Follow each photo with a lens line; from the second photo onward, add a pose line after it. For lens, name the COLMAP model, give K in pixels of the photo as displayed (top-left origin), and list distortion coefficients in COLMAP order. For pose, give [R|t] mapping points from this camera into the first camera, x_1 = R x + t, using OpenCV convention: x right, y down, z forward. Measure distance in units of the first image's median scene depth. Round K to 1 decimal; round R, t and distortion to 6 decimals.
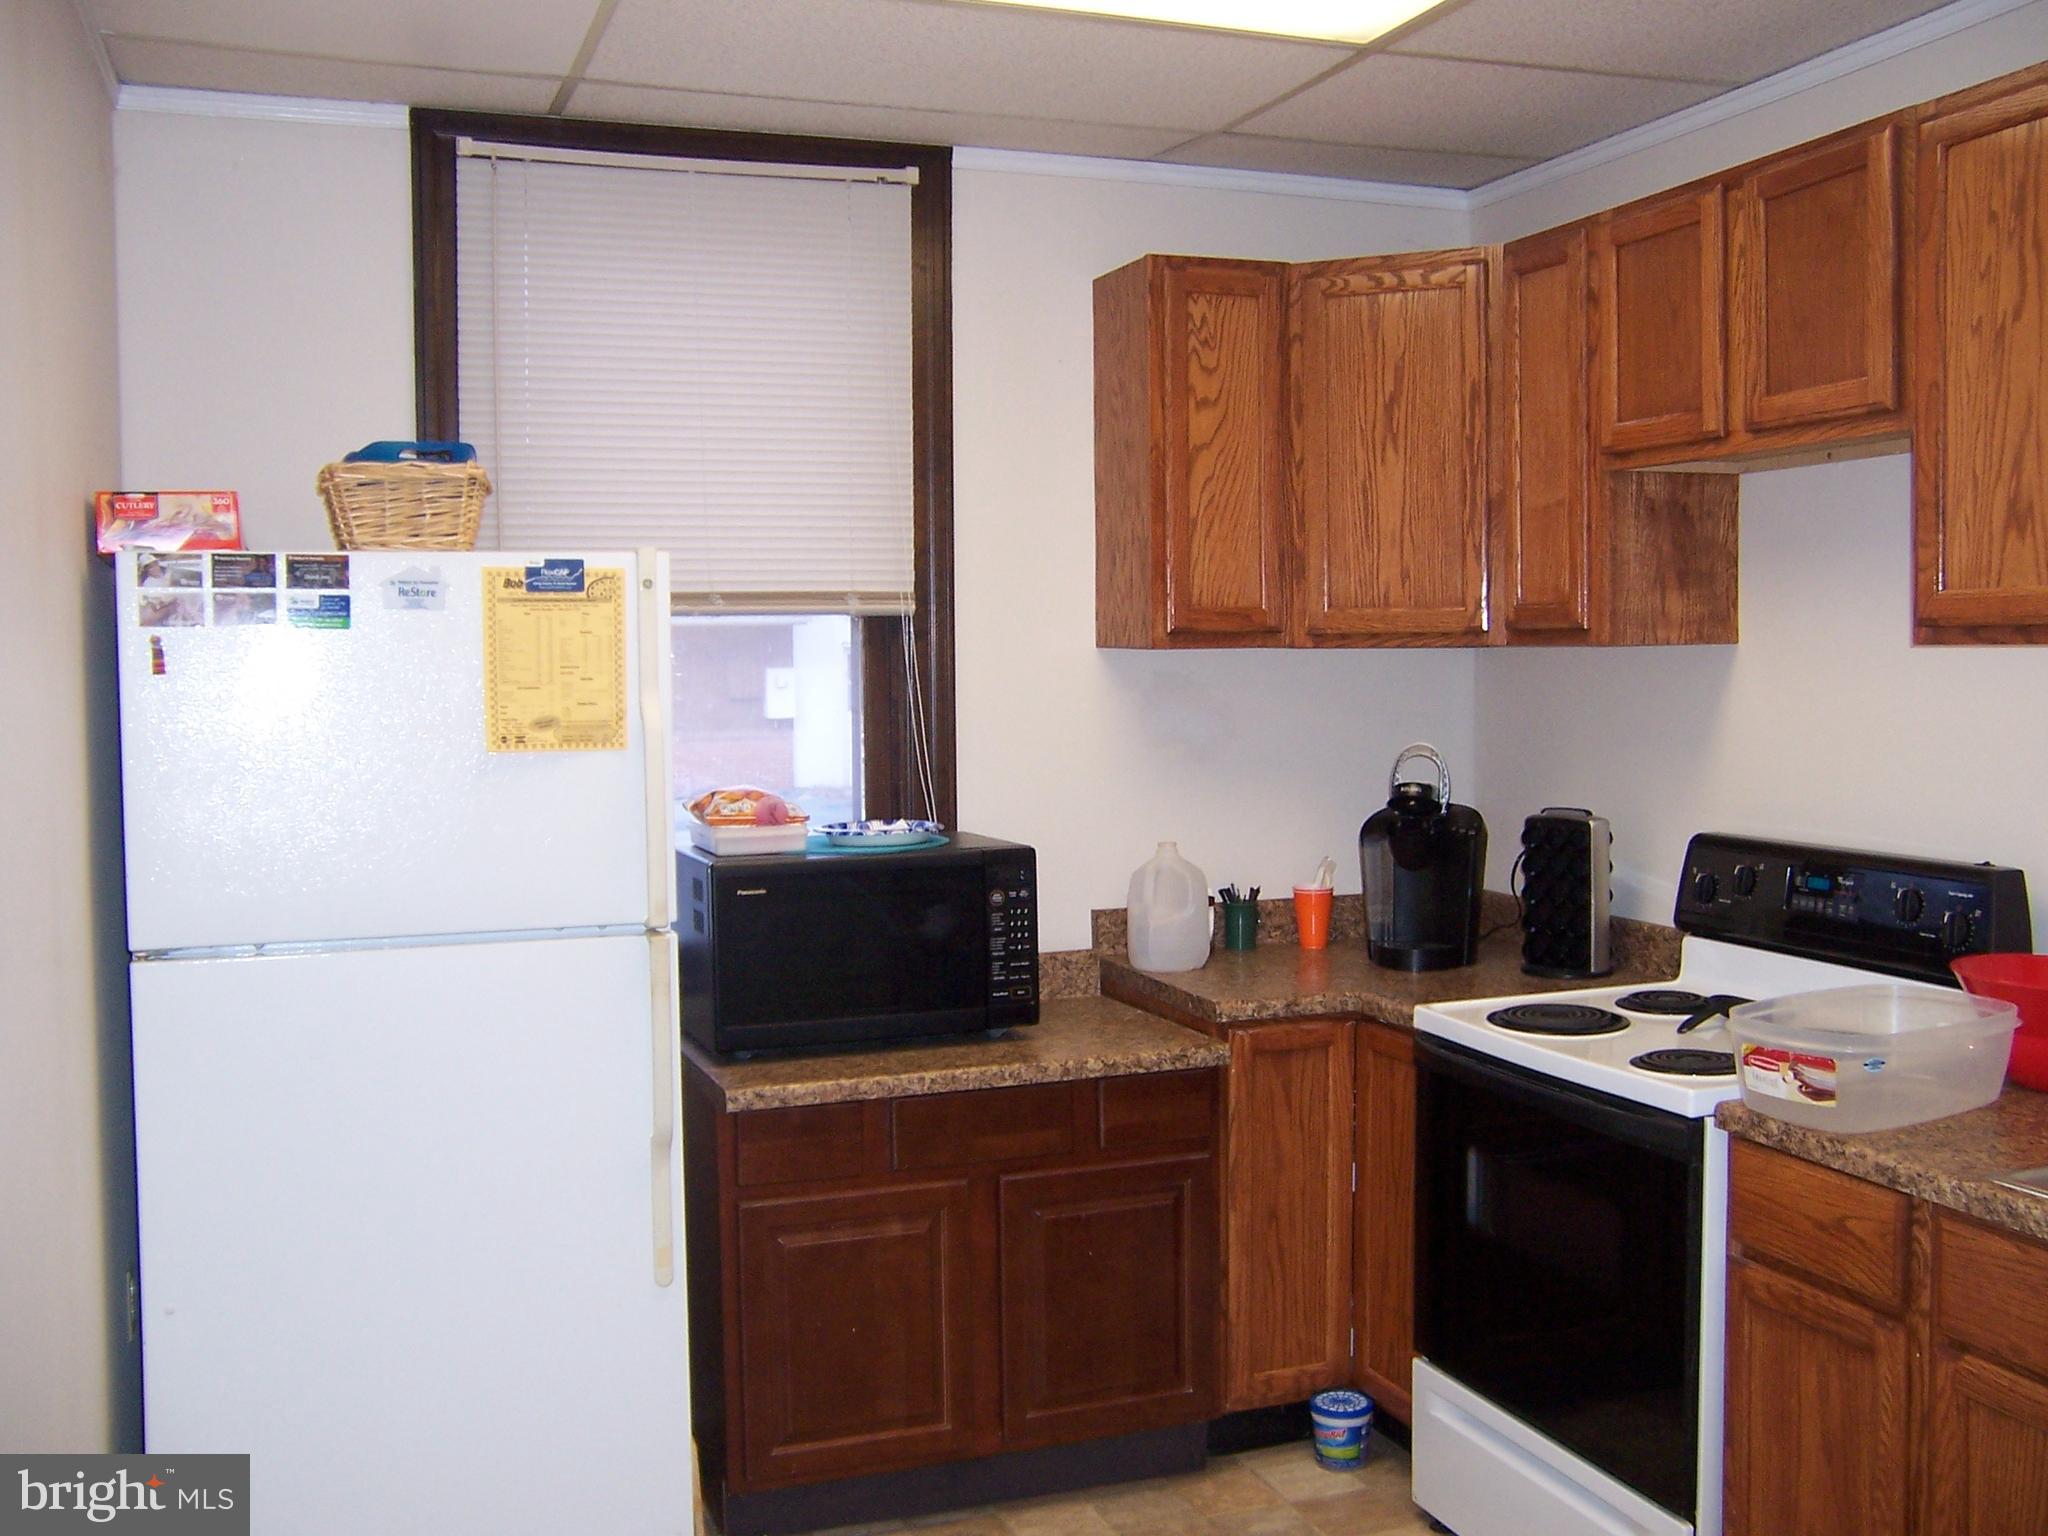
lens RADIAL K [[2027.4, 0, 1064.1], [0, 2027.4, 765.3], [0, 0, 1]] dist [-0.148751, 0.244395]
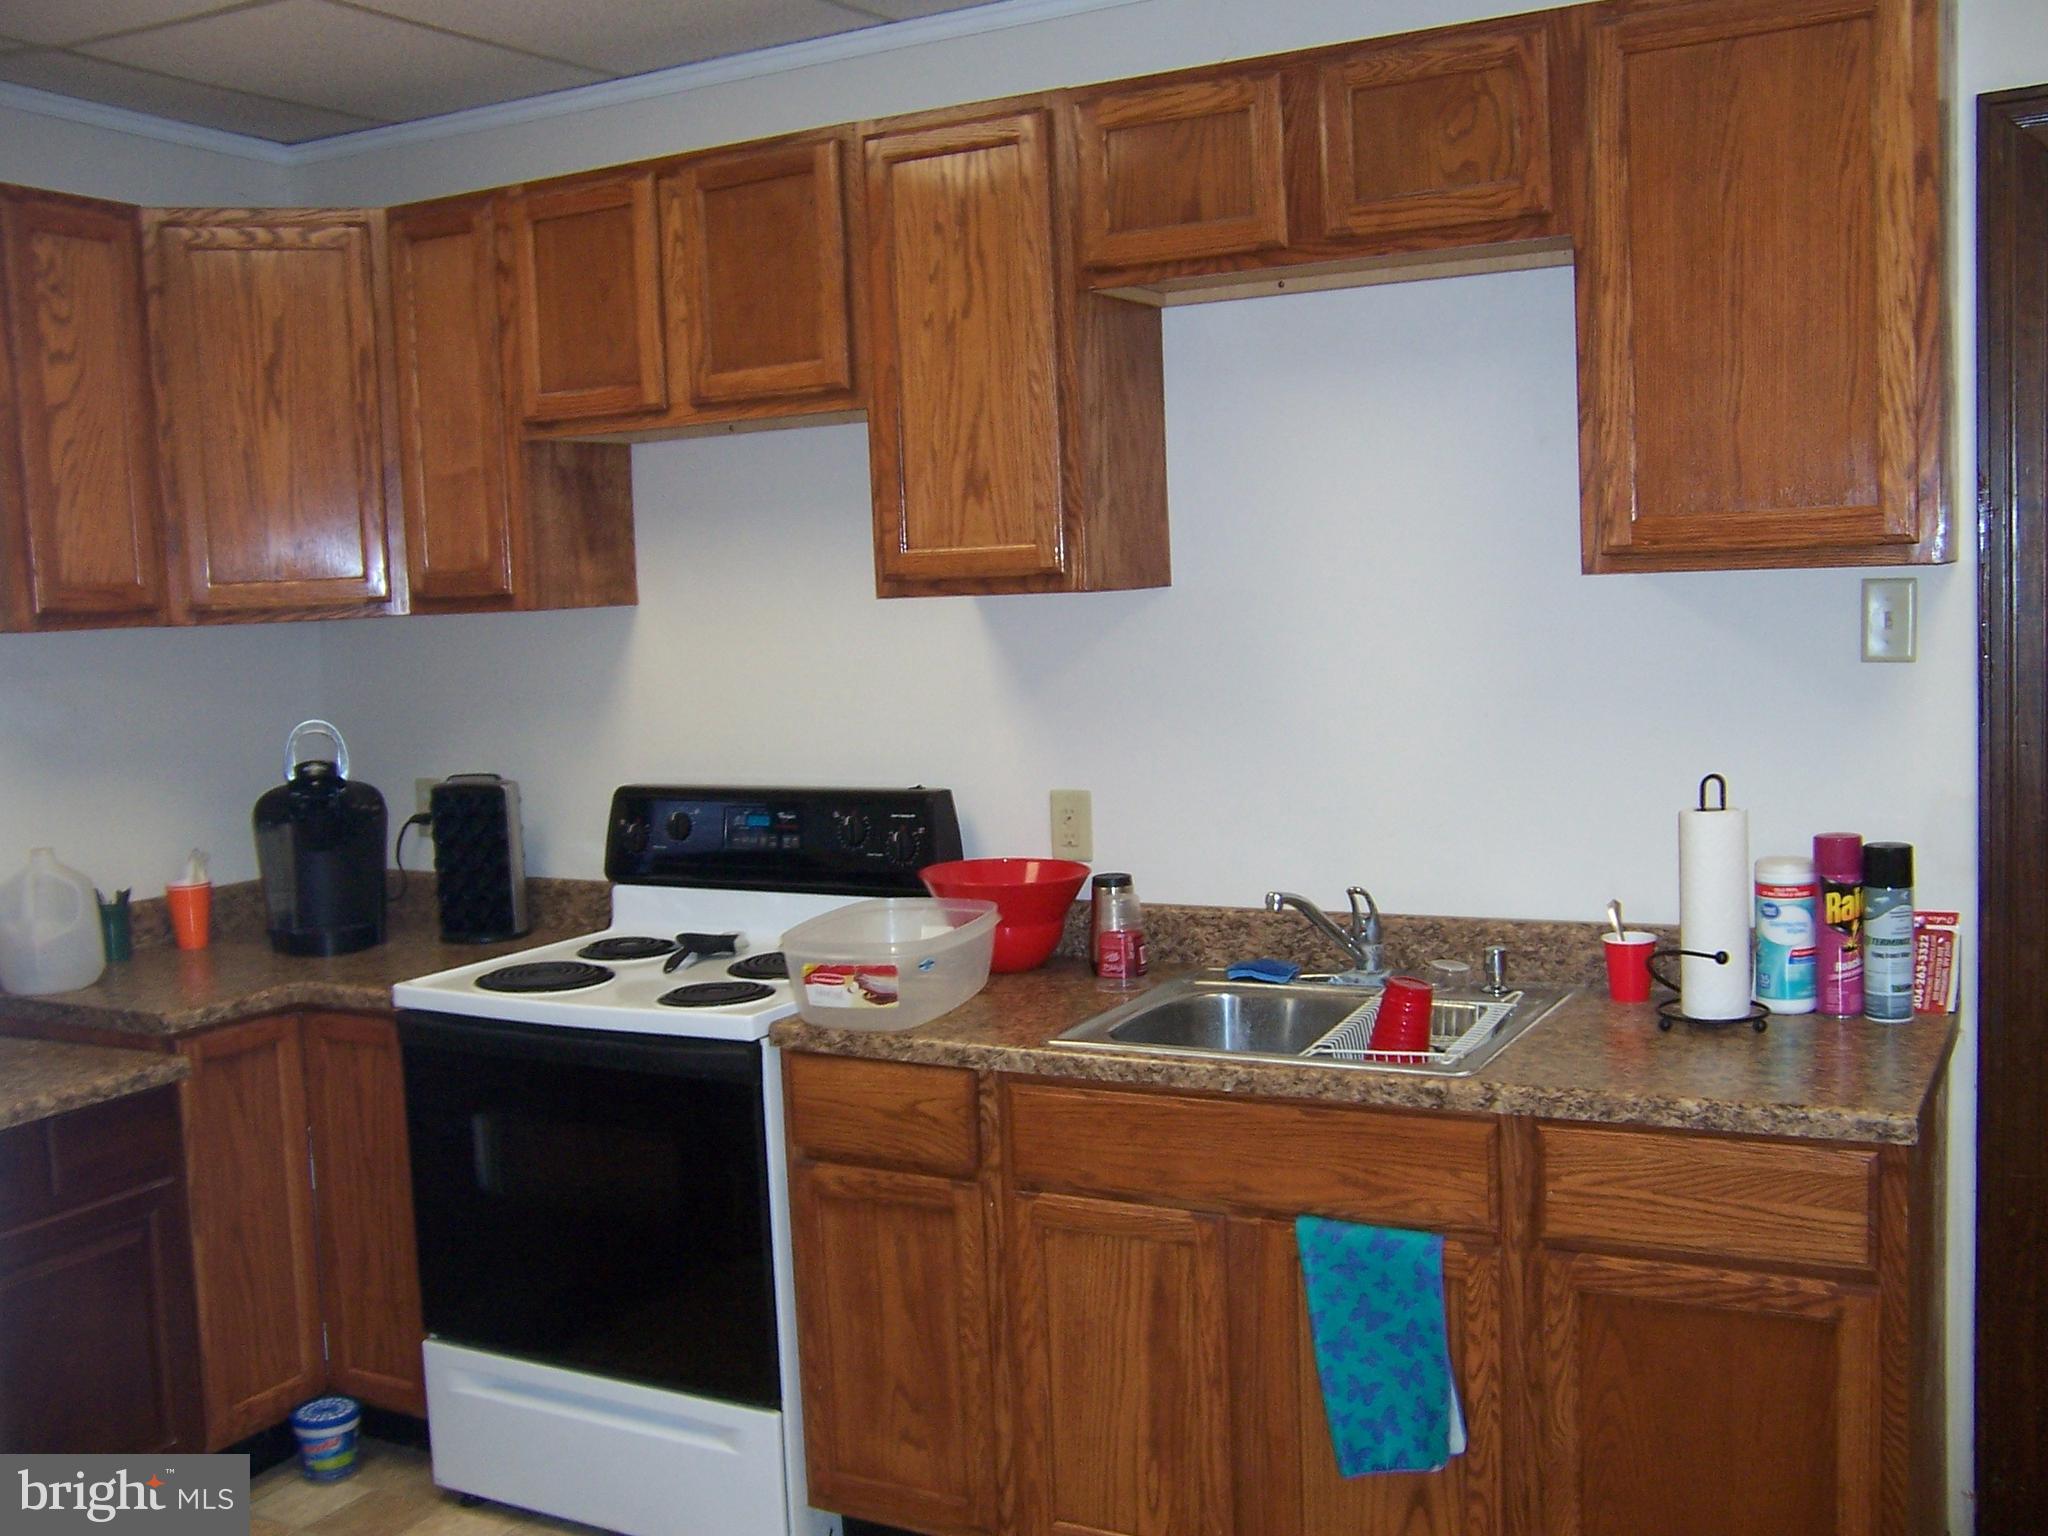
lens RADIAL K [[2027.4, 0, 1064.1], [0, 2027.4, 765.3], [0, 0, 1]] dist [-0.148751, 0.244395]
pose [[0.756214, -0.077432, 0.649726, -0.194670], [0.068463, 0.996886, 0.039121, -0.002645], [-0.650732, 0.014898, 0.759161, 0.045901]]
